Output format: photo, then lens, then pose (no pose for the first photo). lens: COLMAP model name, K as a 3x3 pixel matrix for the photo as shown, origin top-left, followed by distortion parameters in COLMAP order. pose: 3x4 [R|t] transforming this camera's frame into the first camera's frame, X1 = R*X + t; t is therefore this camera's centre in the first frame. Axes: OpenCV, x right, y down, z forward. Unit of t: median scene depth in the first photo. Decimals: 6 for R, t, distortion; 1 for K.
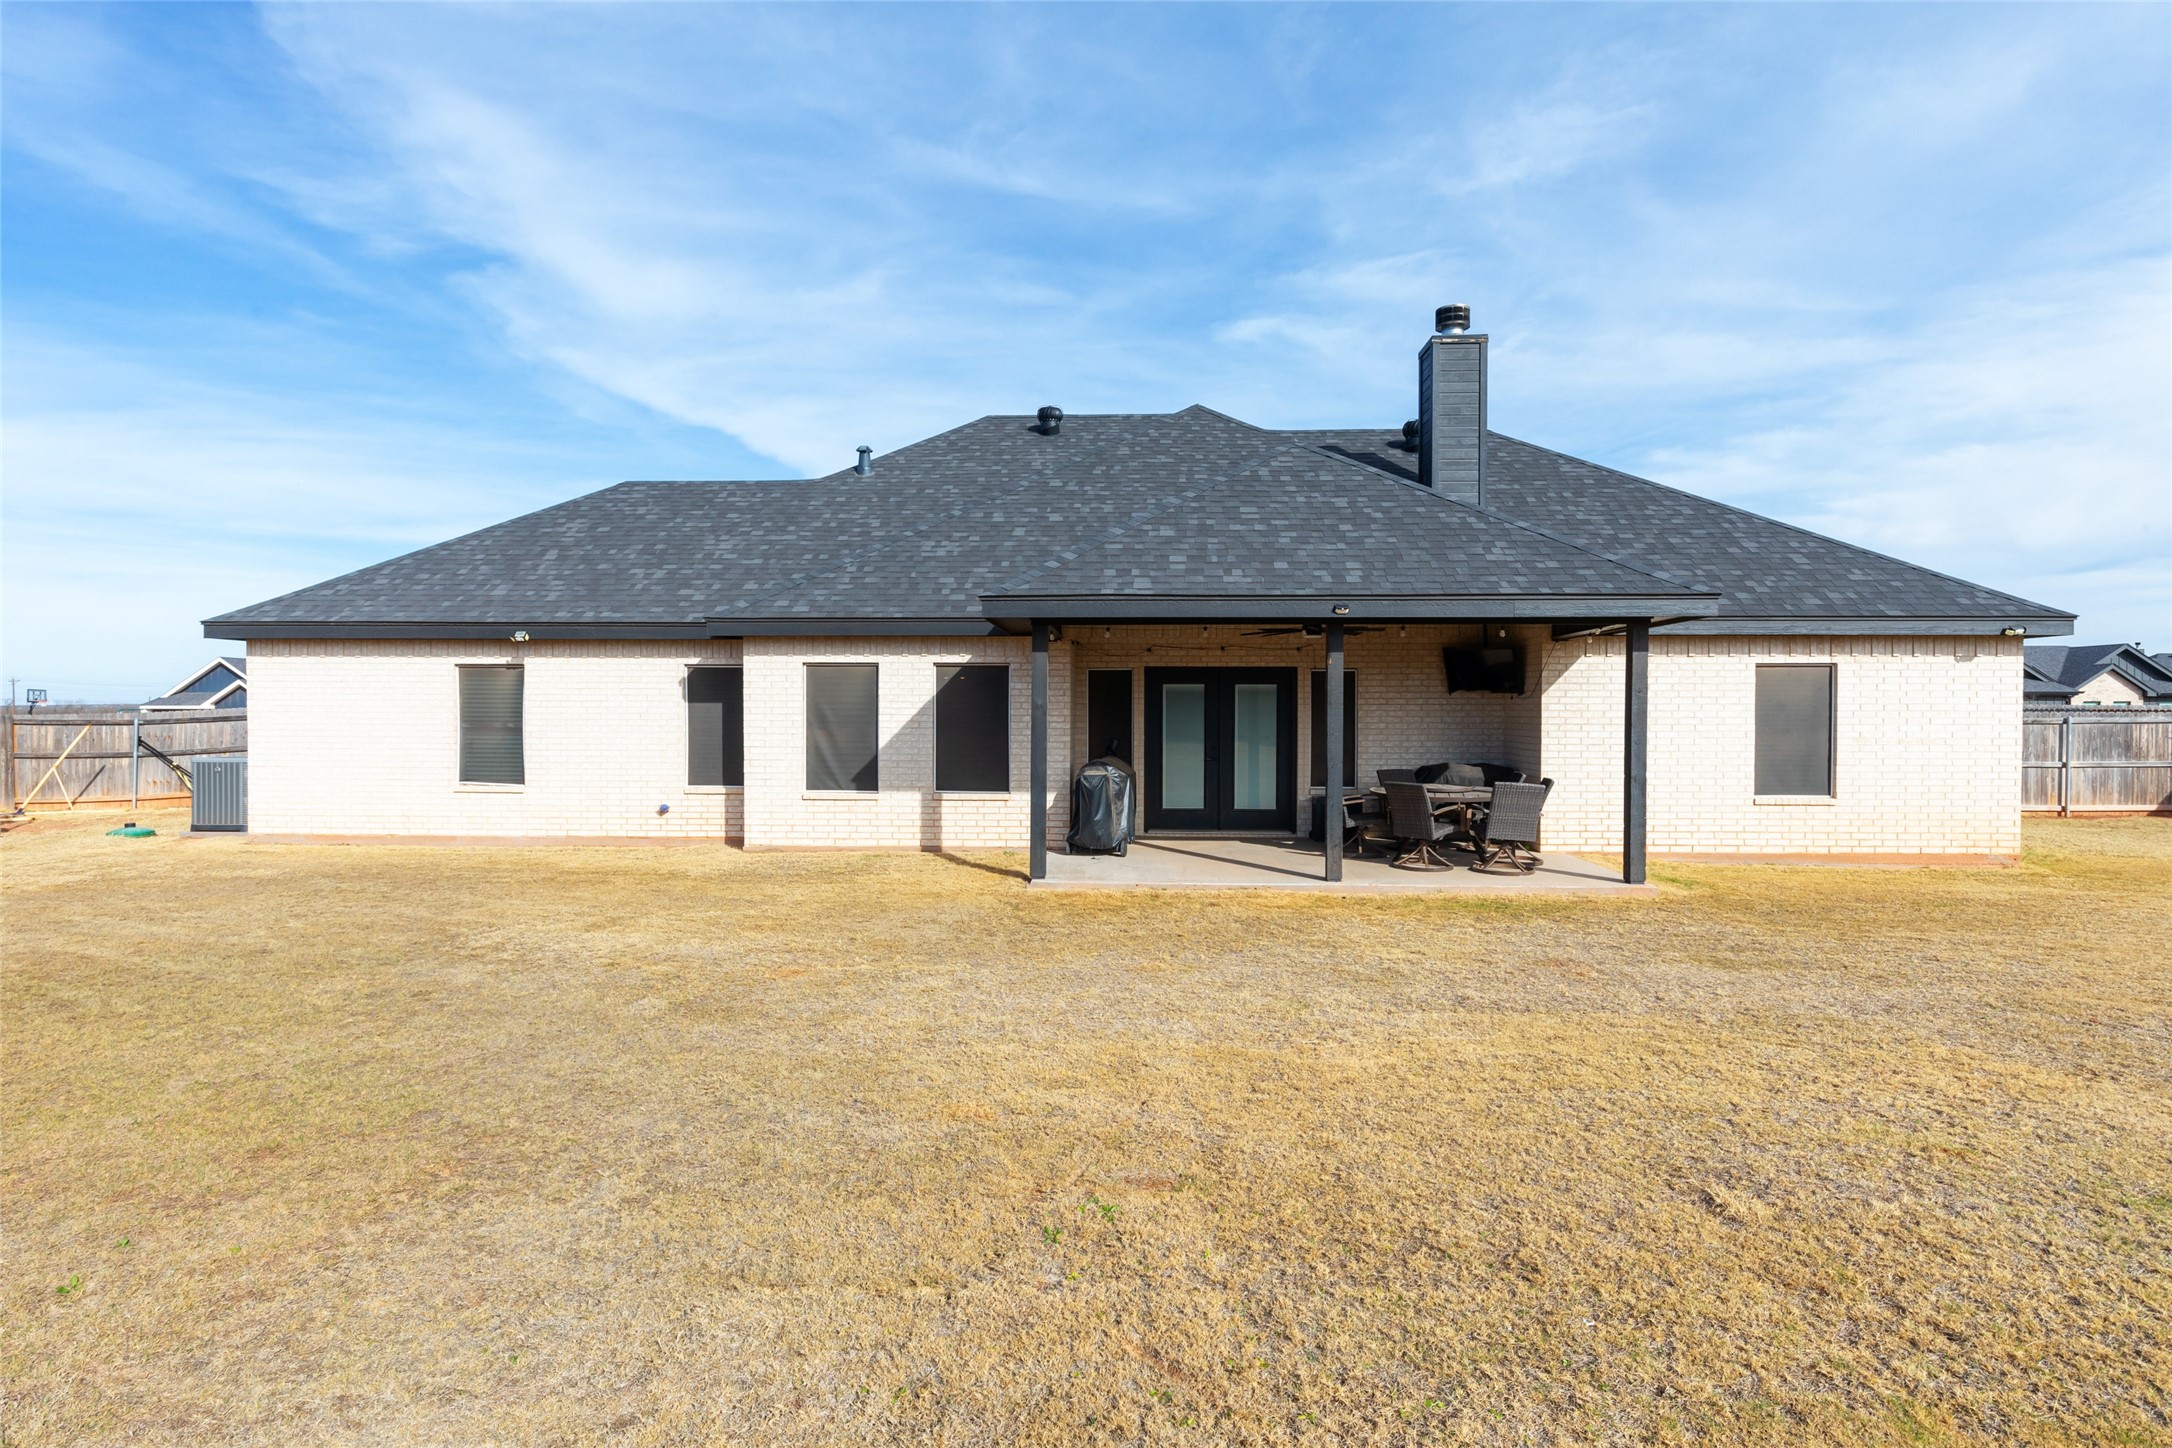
lens RADIAL K [[1164.2, 0, 1081.4], [0, 1164.2, 764.0], [0, 0, 1]] dist [0.004206, 0.001709]
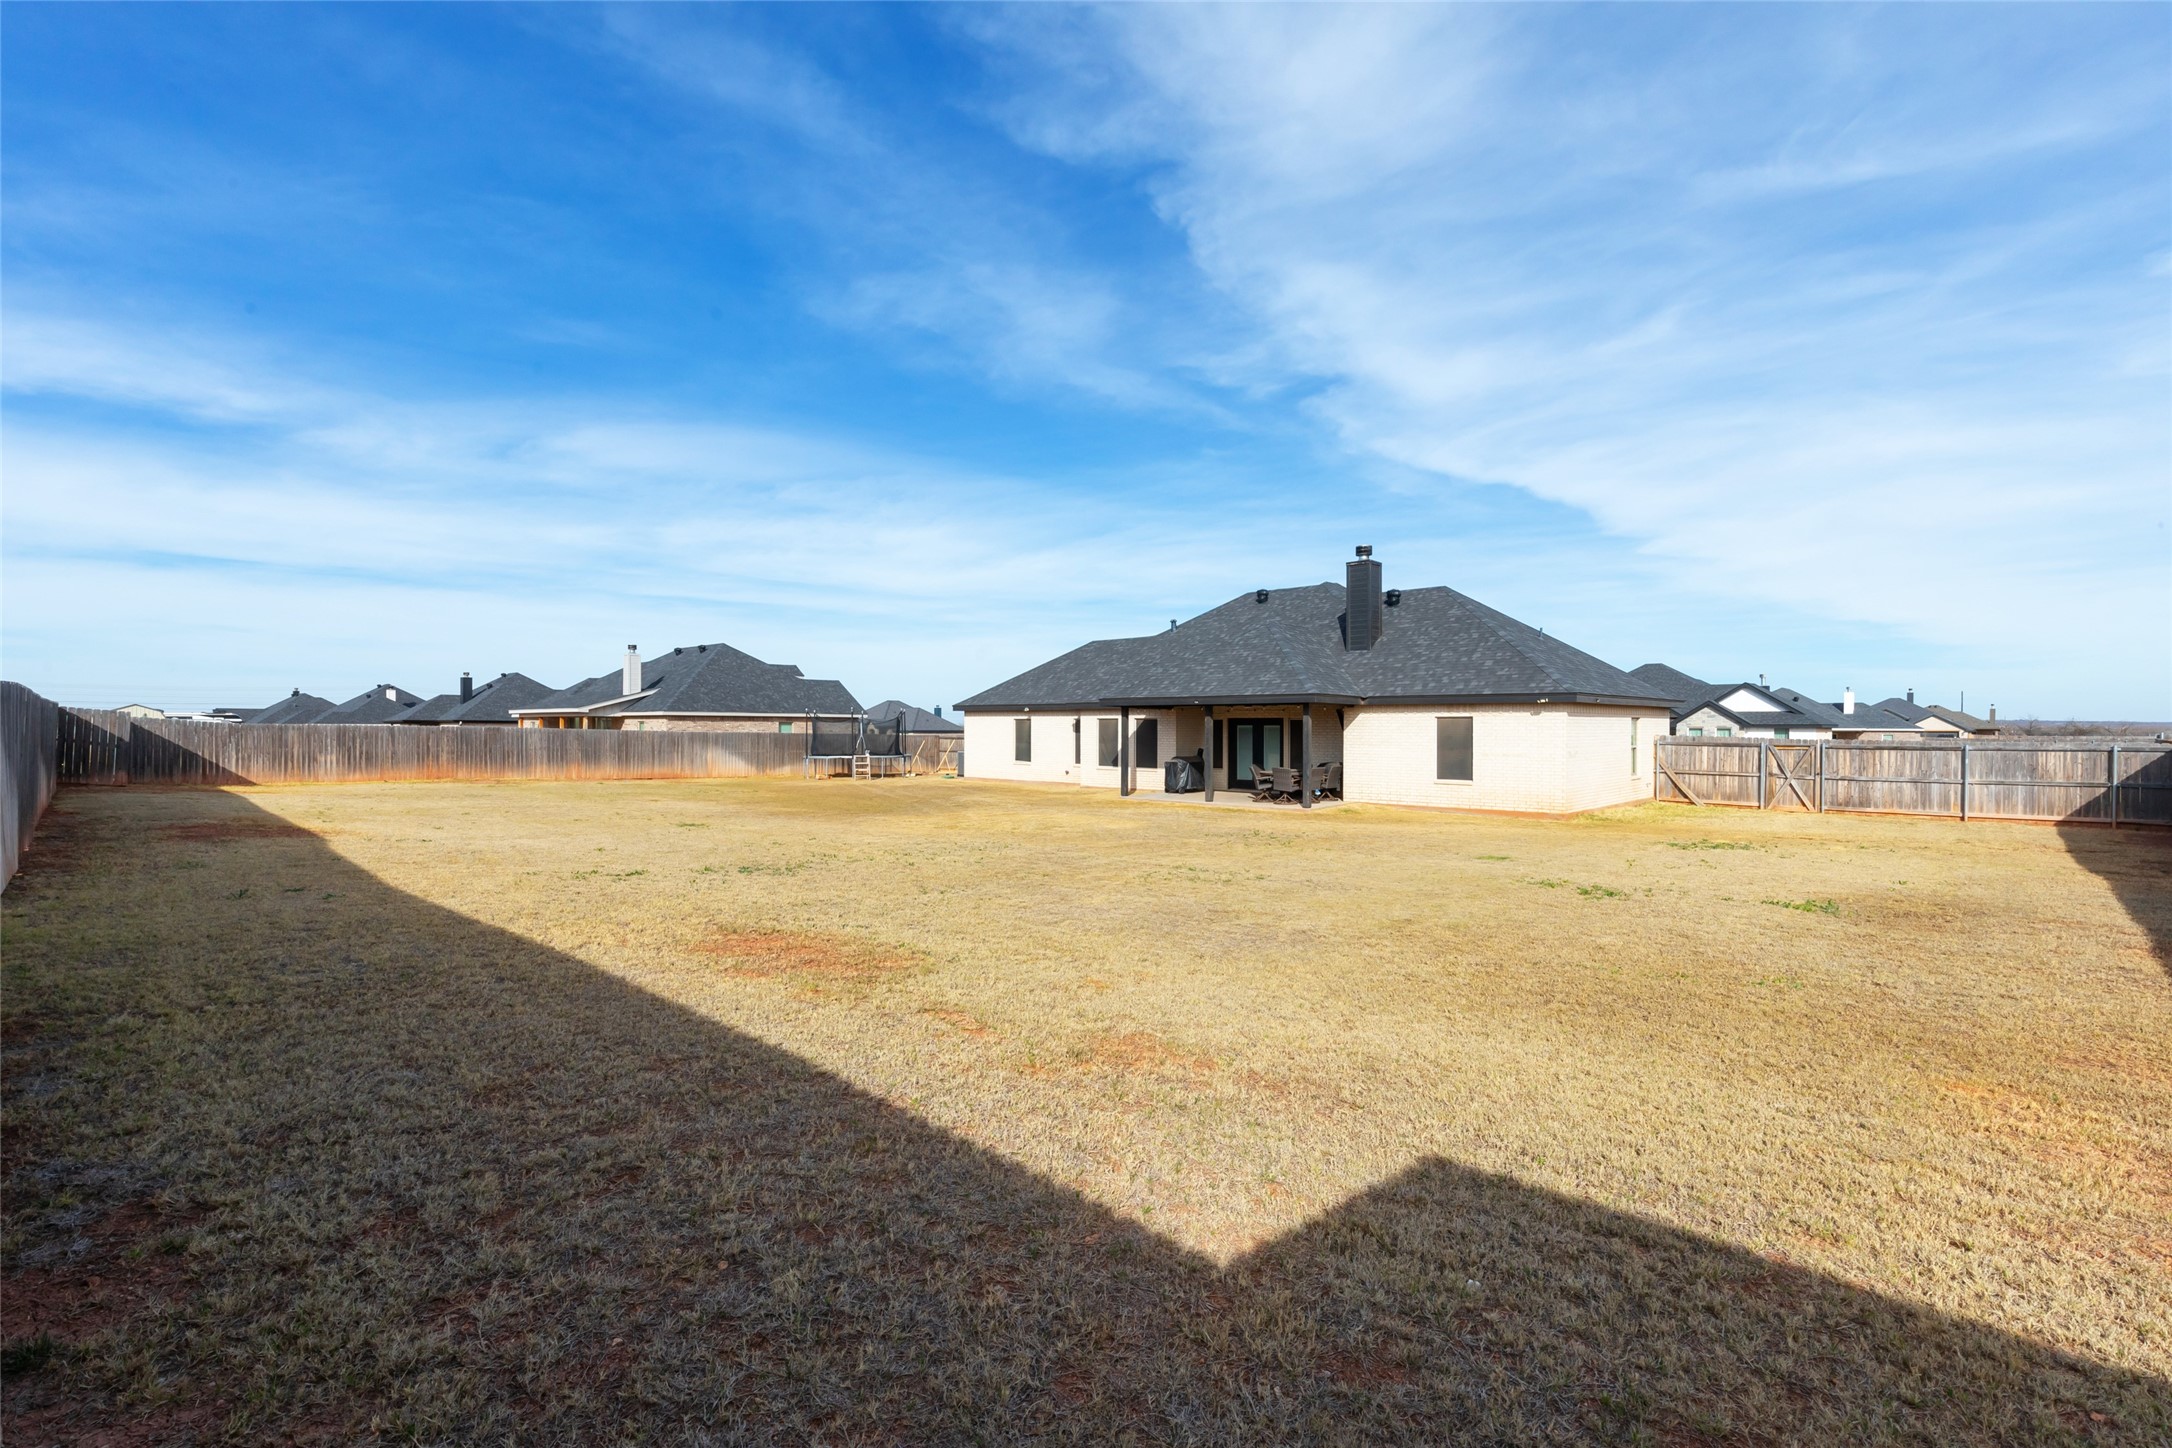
lens RADIAL K [[986.2, 0, 1079.3], [0, 986.2, 724.6], [0, 0, 1]] dist [0.002417, 0.000421]
pose [[0.756854, -0.000450, -0.653584, 1.130366], [-0.031235, 0.998832, -0.036857, 0.011709], [0.652837, 0.048310, 0.755956, -0.692557]]
